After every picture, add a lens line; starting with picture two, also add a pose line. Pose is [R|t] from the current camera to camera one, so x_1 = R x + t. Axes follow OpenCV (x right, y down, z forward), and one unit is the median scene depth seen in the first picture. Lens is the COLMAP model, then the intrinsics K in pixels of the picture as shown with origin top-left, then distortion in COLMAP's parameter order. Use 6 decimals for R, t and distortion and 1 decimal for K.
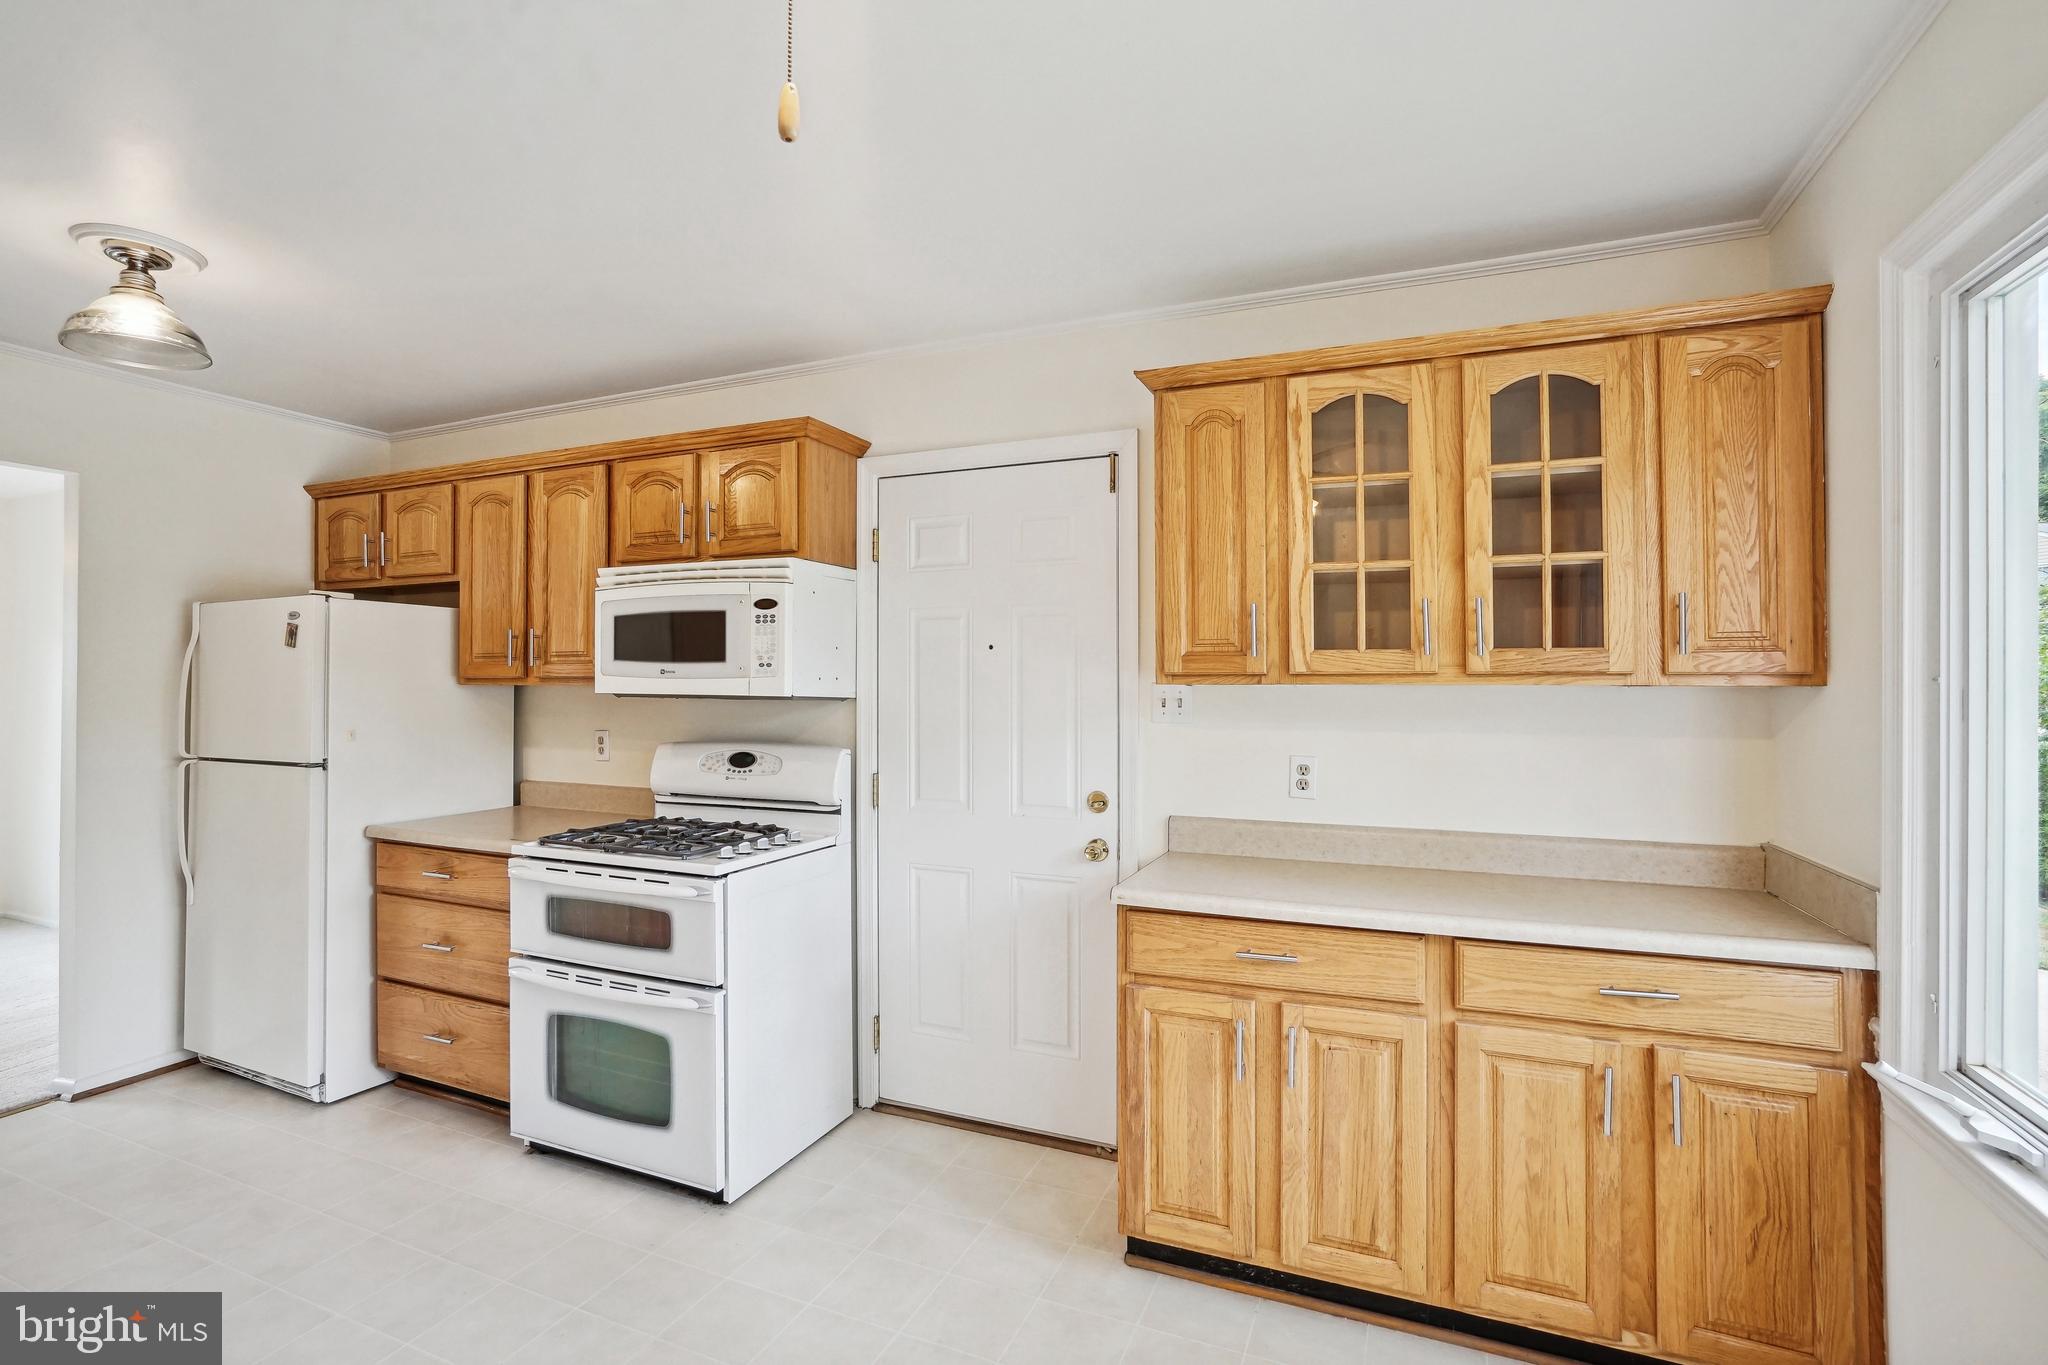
lens RADIAL K [[963.3, 0, 992.4], [0, 963.3, 667.1], [0, 0, 1]] dist [-0.015402, 0.009085]
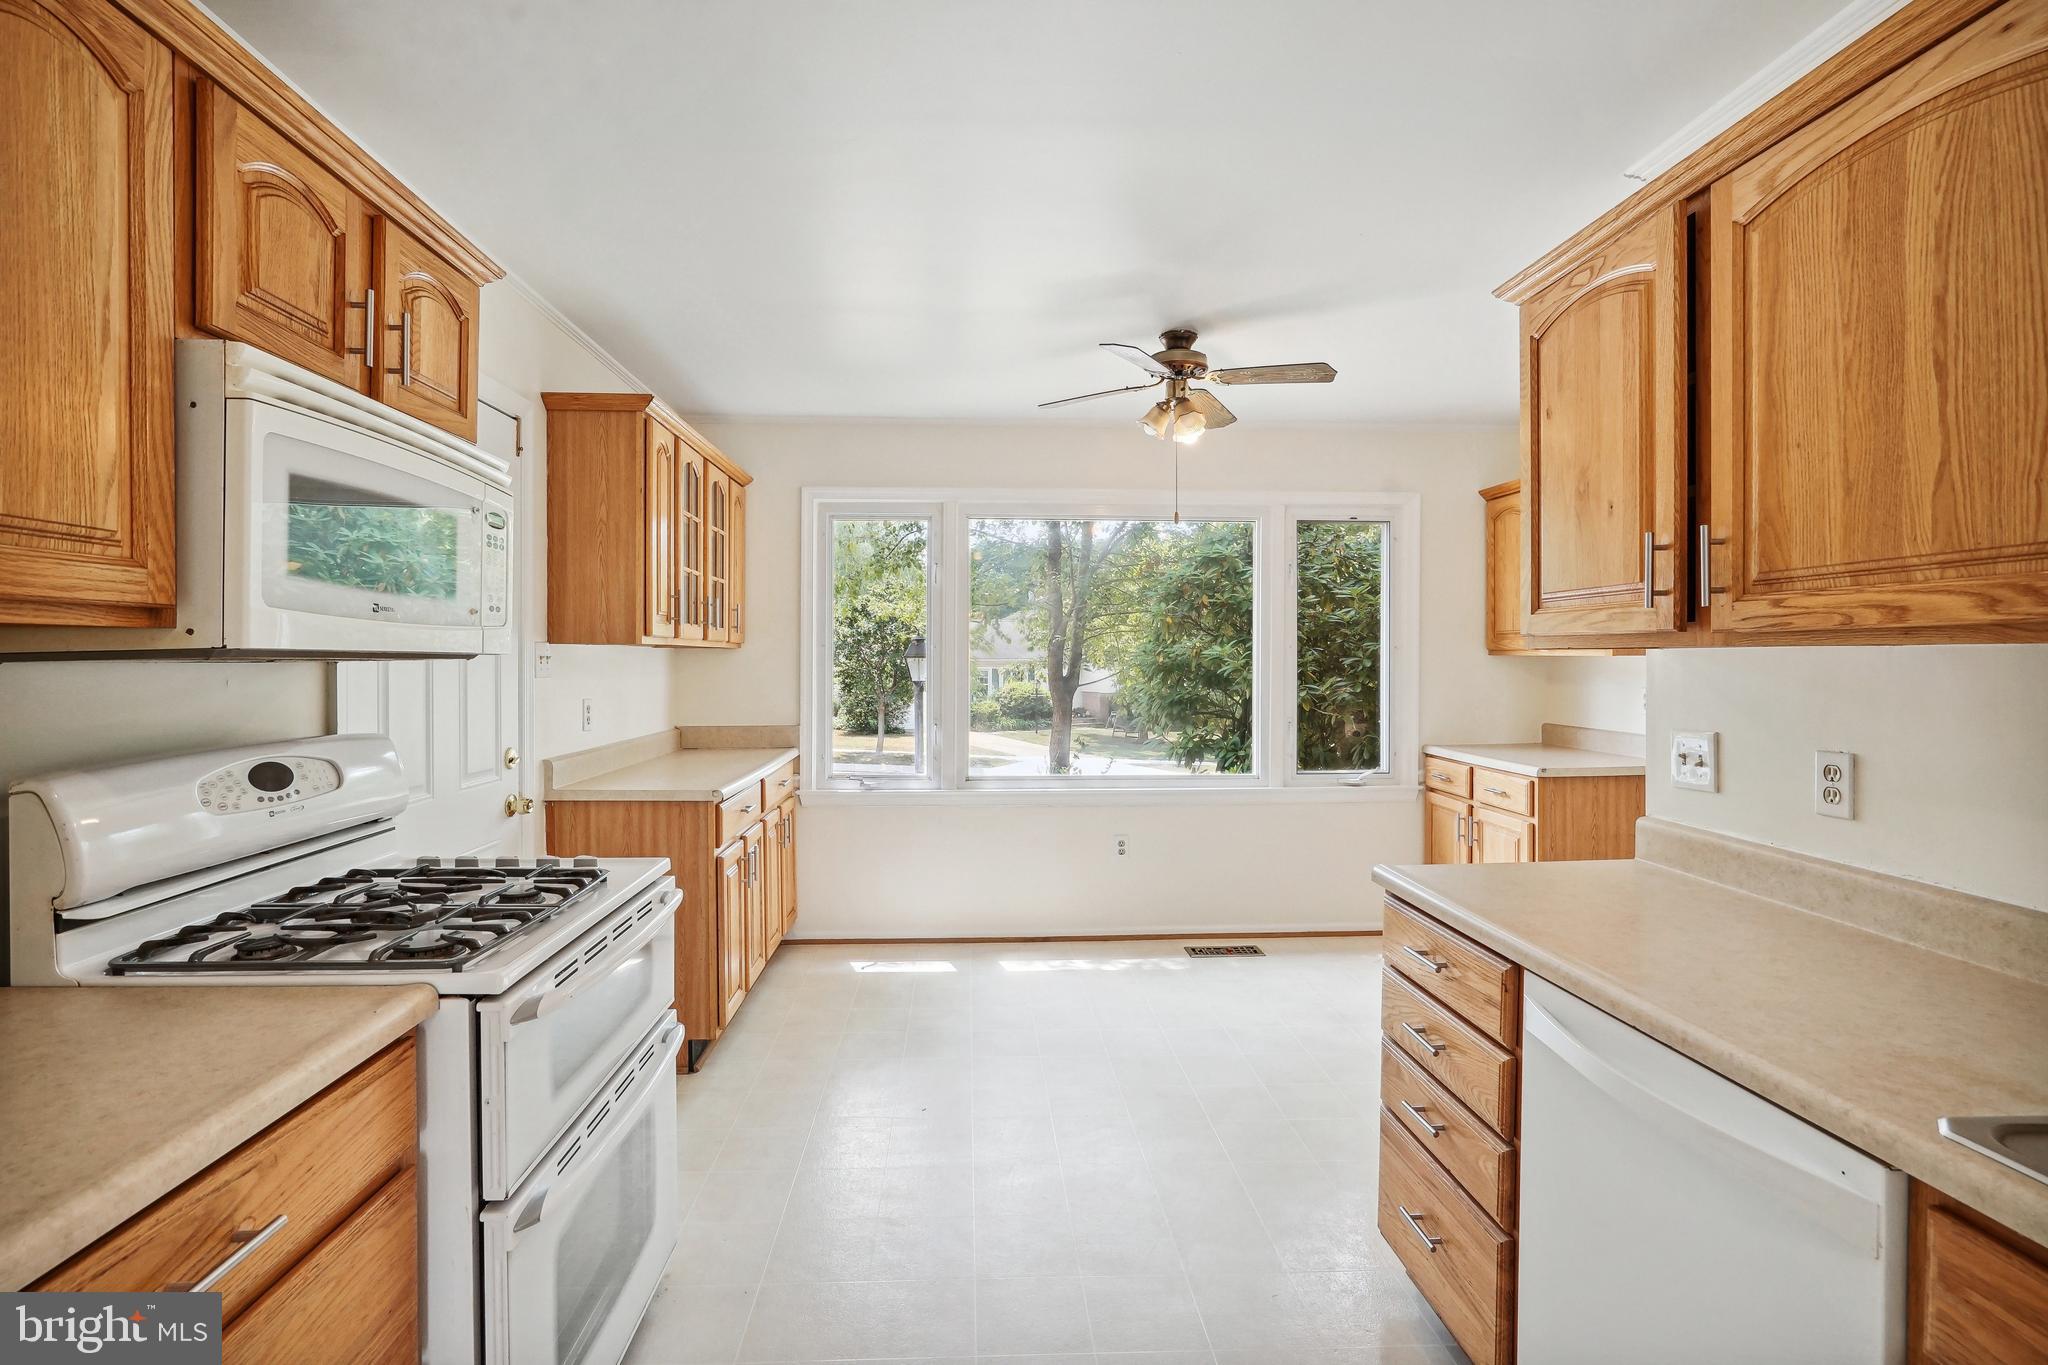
lens RADIAL K [[963.3, 0, 1009.5], [0, 963.3, 668.0], [0, 0, 1]] dist [-0.015402, 0.009085]
pose [[-0.447648, -0.009184, 0.894163, -0.918075], [-0.016327, 0.999865, 0.002096, 0.028937], [-0.894061, -0.013661, -0.447737, 0.886223]]
